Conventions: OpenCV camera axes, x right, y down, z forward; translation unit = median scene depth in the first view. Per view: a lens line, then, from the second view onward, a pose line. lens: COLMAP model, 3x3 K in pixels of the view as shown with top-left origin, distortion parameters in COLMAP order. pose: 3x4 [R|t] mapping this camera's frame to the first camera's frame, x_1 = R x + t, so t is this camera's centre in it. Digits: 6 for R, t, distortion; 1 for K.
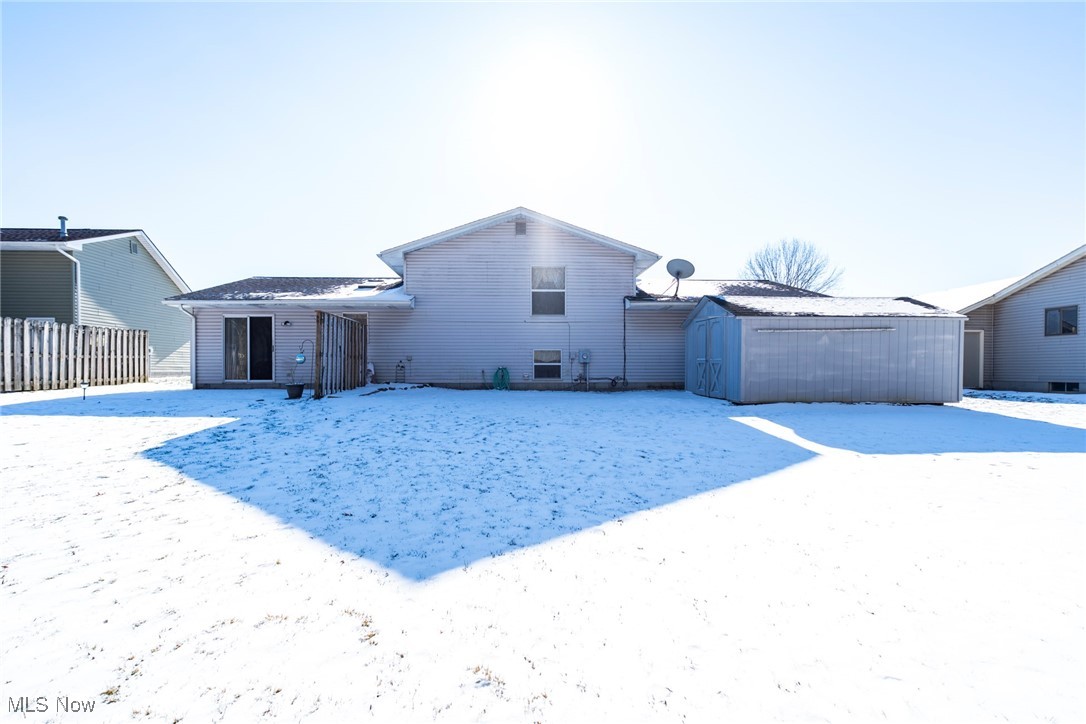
lens RADIAL K [[459.3, 0, 529.0], [0, 459.3, 371.3], [0, 0, 1]] dist [-0.005683, 0.000947]
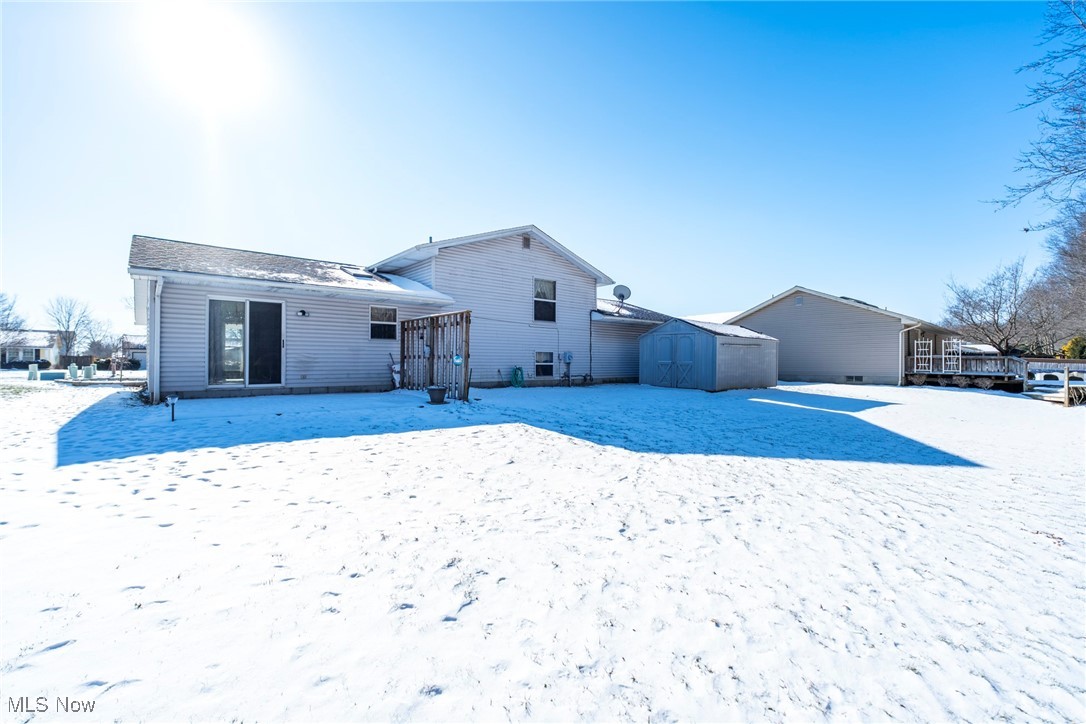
lens RADIAL K [[459.3, 0, 546.3], [0, 459.3, 354.7], [0, 0, 1]] dist [-0.005683, 0.000947]
pose [[0.778772, 0.014321, 0.627144, -0.687349], [-0.002077, 0.999793, -0.020252, -0.015760], [-0.627304, 0.014469, 0.778640, 0.101897]]
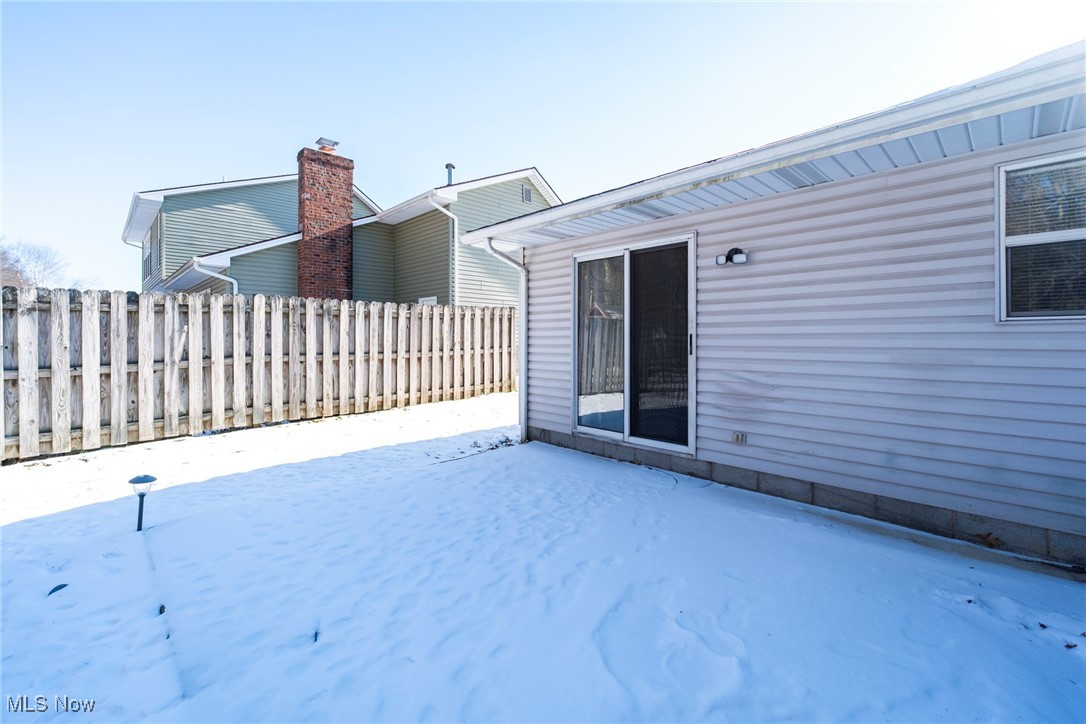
lens RADIAL K [[459.3, 0, 553.6], [0, 459.3, 338.4], [0, 0, 1]] dist [-0.005683, 0.000947]
pose [[0.668336, -0.000048, -0.743859, -0.384643], [-0.003949, 0.999986, -0.003613, -0.051601], [0.743849, 0.005352, 0.668327, 0.714490]]
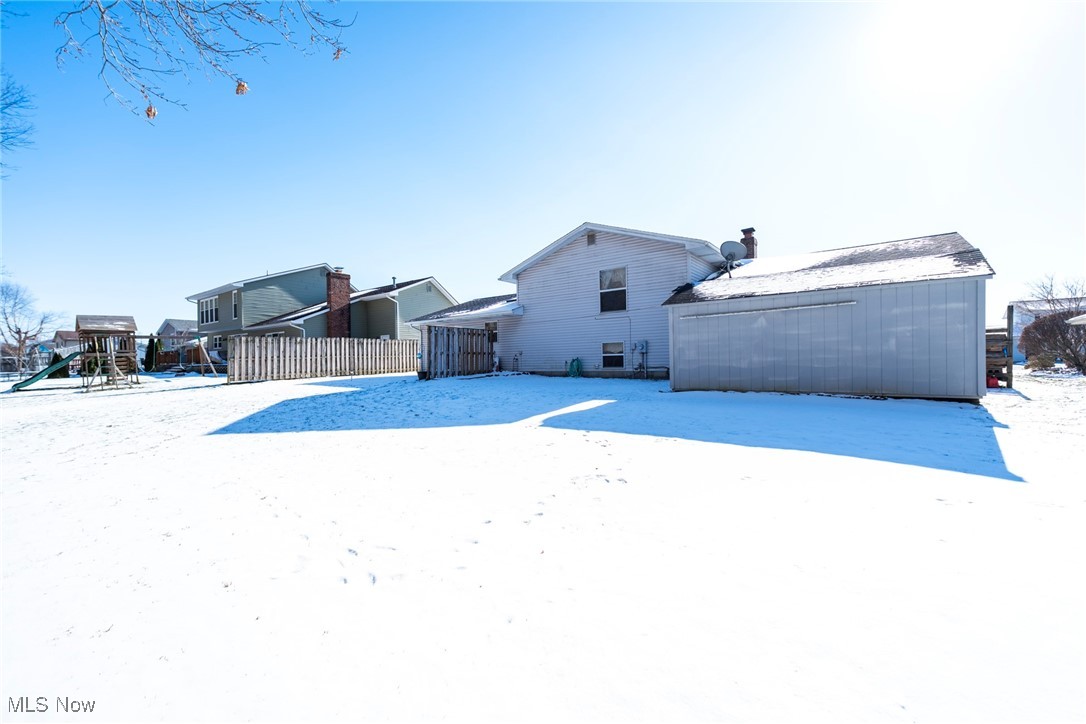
lens RADIAL K [[459.3, 0, 546.3], [0, 459.3, 360.2], [0, 0, 1]] dist [-0.005683, 0.000947]
pose [[0.764306, -0.015150, -0.644676, 0.651224], [0.010727, 0.999884, -0.010780, 0.008039], [0.644765, 0.001323, 0.764380, 0.031925]]
